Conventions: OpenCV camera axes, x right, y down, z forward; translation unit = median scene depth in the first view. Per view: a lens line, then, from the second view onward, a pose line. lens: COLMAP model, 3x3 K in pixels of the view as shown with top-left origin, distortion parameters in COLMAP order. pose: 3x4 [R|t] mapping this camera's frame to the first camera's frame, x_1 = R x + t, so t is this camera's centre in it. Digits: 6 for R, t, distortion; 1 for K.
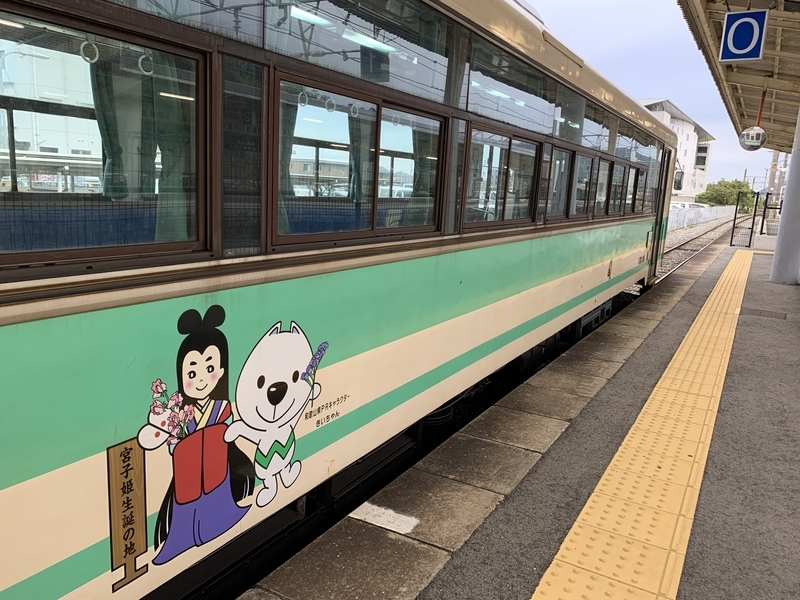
lens RADIAL K [[634.9, 0, 398.1], [0, 634.9, 299.2], [0, 0, 1]] dist [0.033167, -0.021433]
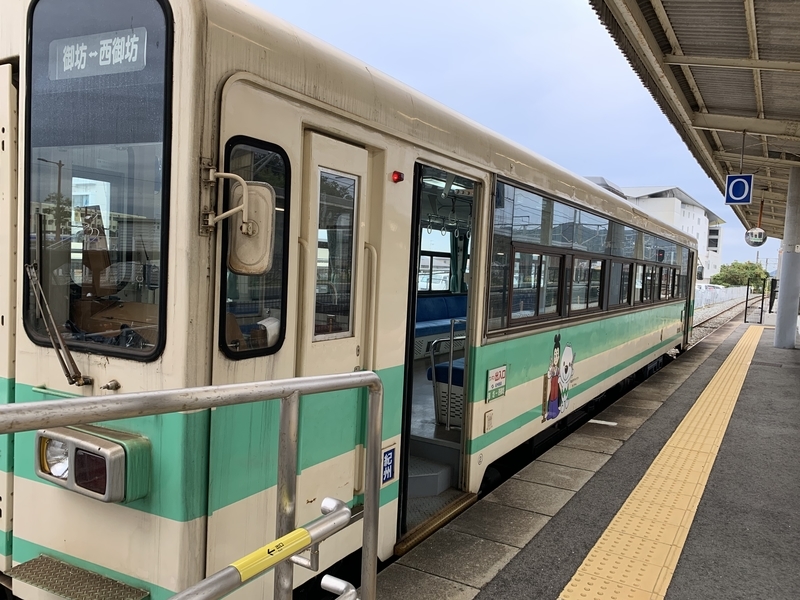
lens RADIAL K [[634.9, 0, 398.7], [0, 634.9, 300.5], [0, 0, 1]] dist [0.033167, -0.021433]
pose [[0.999737, -0.005464, -0.022266, -0.155511], [0.002645, 0.992190, -0.124708, 0.035614], [0.022774, 0.124616, 0.991944, -0.319871]]
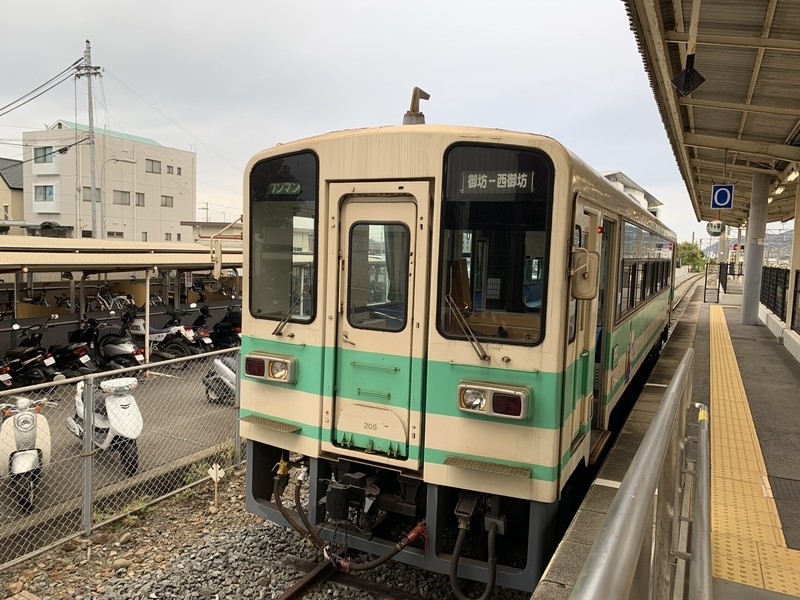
lens RADIAL K [[634.9, 0, 402.4], [0, 634.9, 300.2], [0, 0, 1]] dist [0.033167, -0.021433]
pose [[0.997483, -0.026687, 0.065689, -0.321912], [0.033042, 0.994672, -0.097649, 0.036391], [-0.062733, 0.099573, 0.993051, -0.476323]]
